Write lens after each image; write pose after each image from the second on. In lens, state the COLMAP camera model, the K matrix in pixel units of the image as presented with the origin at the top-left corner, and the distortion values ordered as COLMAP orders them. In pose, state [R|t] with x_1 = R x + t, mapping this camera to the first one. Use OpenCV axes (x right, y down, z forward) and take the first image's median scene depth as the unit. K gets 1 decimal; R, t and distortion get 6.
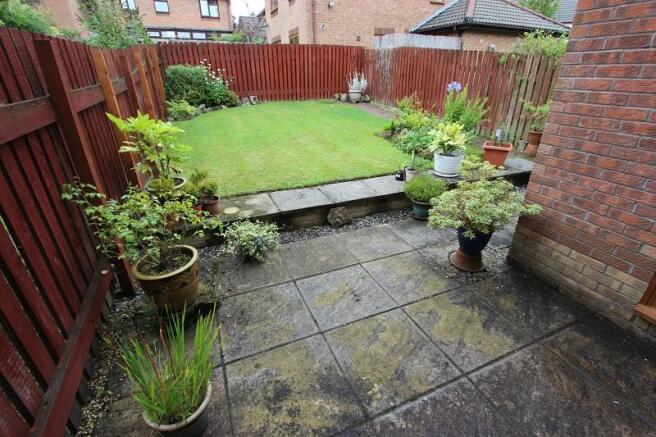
lens RADIAL K [[303.2, 0, 328.8], [0, 303.2, 219.2], [0, 0, 1]] dist [-0.018274, 0.002349]
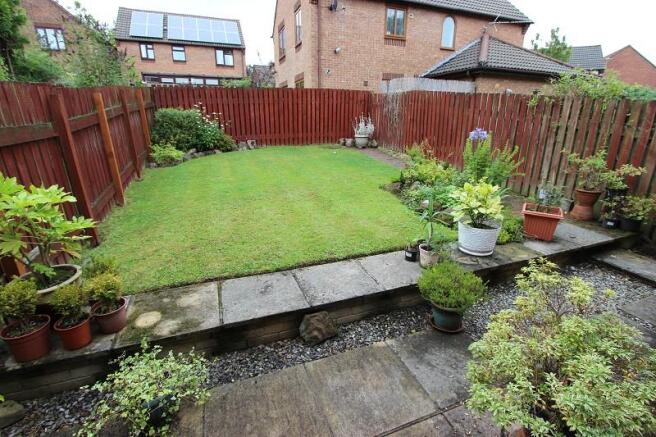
lens RADIAL K [[303.2, 0, 329.4], [0, 303.2, 216.8], [0, 0, 1]] dist [-0.018274, 0.002349]
pose [[0.999257, 0.016841, -0.034666, 0.042332], [-0.021302, 0.990935, -0.132645, -0.086697], [0.032118, 0.133285, 0.990557, 0.178753]]
